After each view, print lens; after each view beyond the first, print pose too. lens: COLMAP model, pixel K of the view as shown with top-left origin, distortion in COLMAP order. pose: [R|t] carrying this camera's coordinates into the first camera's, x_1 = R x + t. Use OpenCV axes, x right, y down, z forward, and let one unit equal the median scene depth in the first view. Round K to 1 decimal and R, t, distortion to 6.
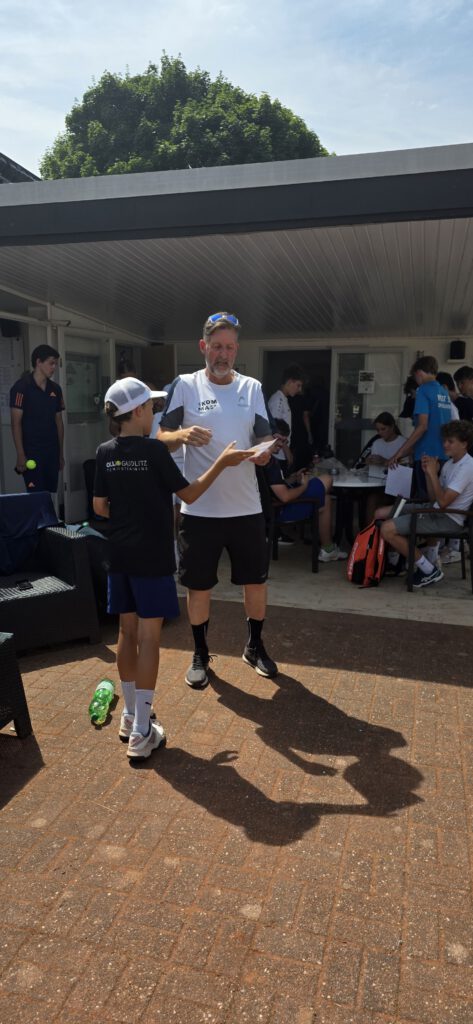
lens RADIAL K [[664.8, 0, 234.9], [0, 664.8, 504.3], [0, 0, 1]] dist [0.076044, -0.067596]
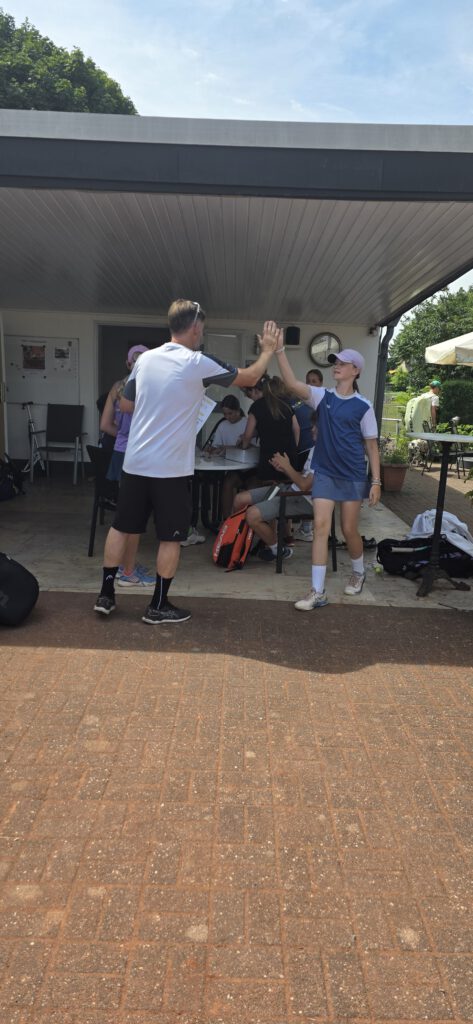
lens RADIAL K [[664.8, 0, 231.6], [0, 664.8, 514.4], [0, 0, 1]] dist [0.076044, -0.067596]
pose [[0.964382, -0.021407, 0.263647, -0.076864], [0.010049, 0.998965, 0.044355, -0.003792], [-0.264324, -0.040126, 0.963599, 0.058148]]
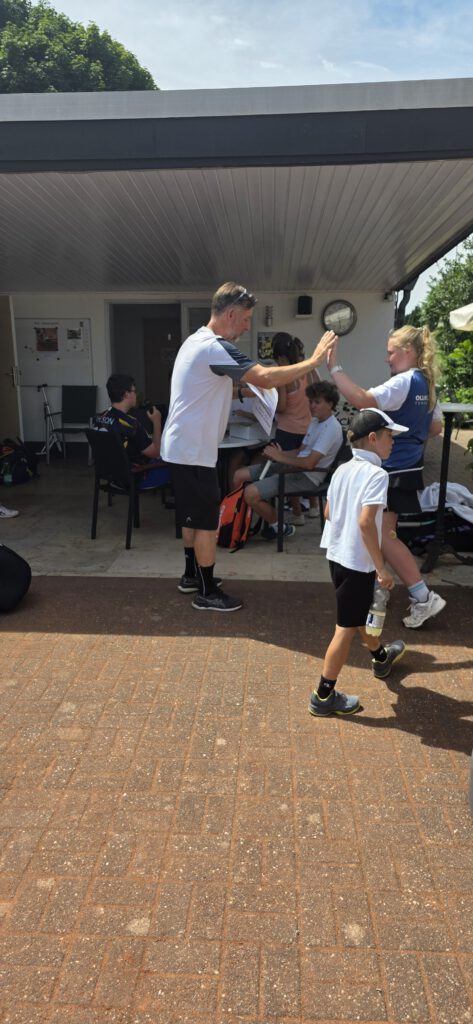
lens RADIAL K [[664.8, 0, 223.8], [0, 664.8, 507.5], [0, 0, 1]] dist [0.076044, -0.067596]
pose [[0.978552, -0.055174, 0.198476, -0.006823], [0.041537, 0.996522, 0.072234, -0.012890], [-0.201771, -0.062441, 0.977440, 0.053947]]
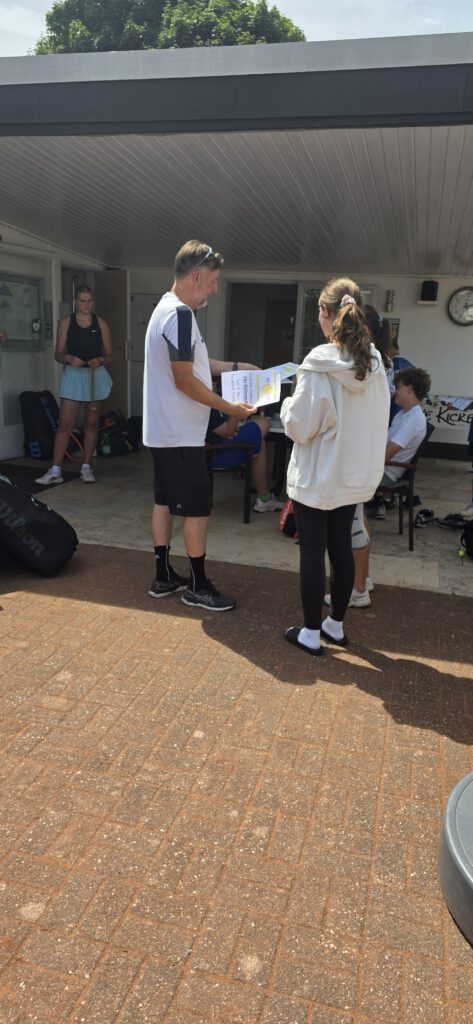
lens RADIAL K [[664.8, 0, 240.8], [0, 664.8, 515.9], [0, 0, 1]] dist [0.076044, -0.067596]
pose [[0.998918, 0.037988, 0.026818, 0.119170], [-0.040516, 0.994057, 0.101042, -0.003124], [-0.022820, -0.102019, 0.994521, 0.082519]]
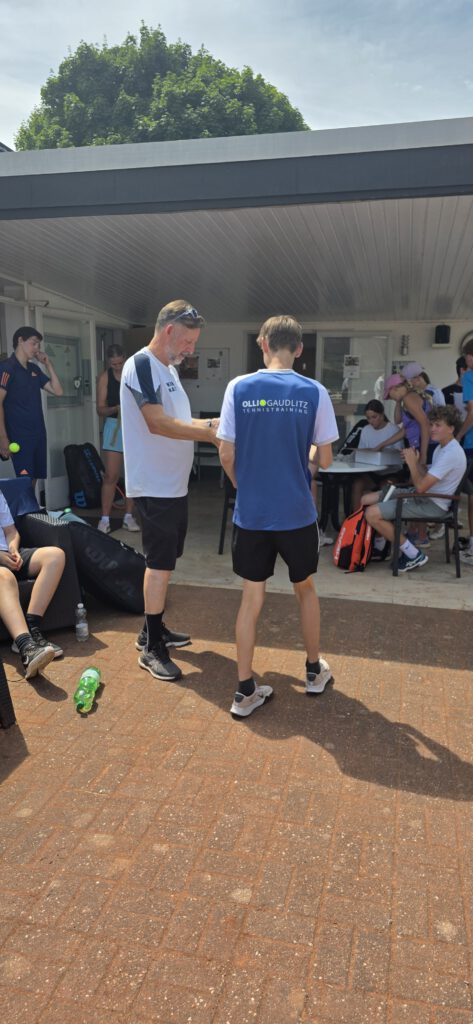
lens RADIAL K [[664.8, 0, 245.8], [0, 664.8, 518.1], [0, 0, 1]] dist [0.076044, -0.067596]
pose [[0.999184, -0.005248, 0.040043, -0.003207], [0.003657, 0.999205, 0.039706, 0.003332], [-0.040219, -0.039527, 0.998409, 0.013606]]
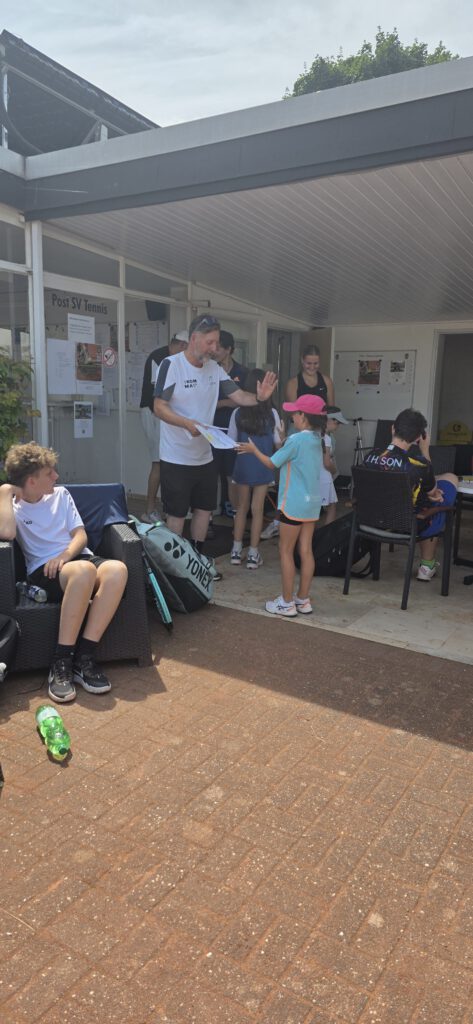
lens RADIAL K [[664.8, 0, 245.6], [0, 664.8, 508.1], [0, 0, 1]] dist [0.076044, -0.067596]
pose [[0.960392, 0.064146, -0.271168, 0.126083], [-0.060923, 0.997936, 0.020295, -0.015702], [0.271910, -0.002971, 0.962318, 0.218195]]
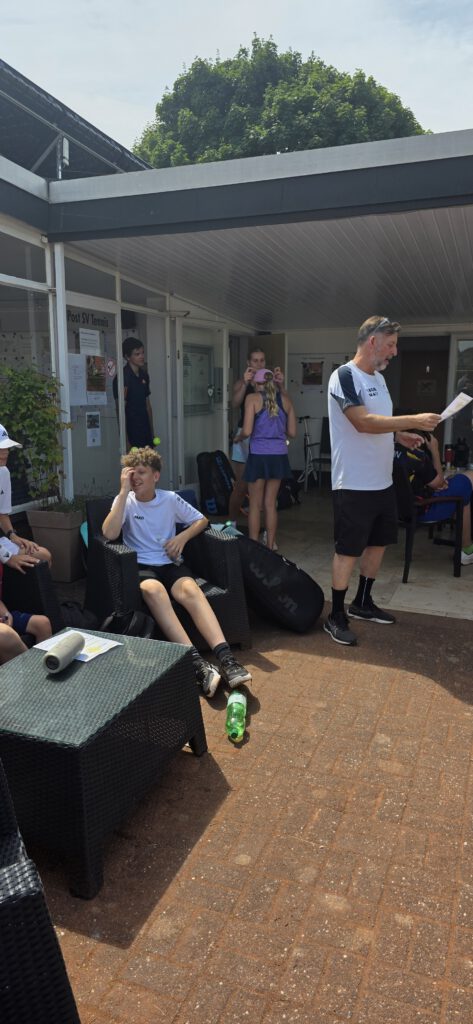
lens RADIAL K [[664.8, 0, 244.4], [0, 664.8, 504.2], [0, 0, 1]] dist [0.076044, -0.067596]
pose [[0.995125, 0.012063, -0.097880, -0.116152], [-0.010374, 0.999789, 0.017741, -0.016556], [0.098074, -0.016639, 0.995040, 0.052797]]
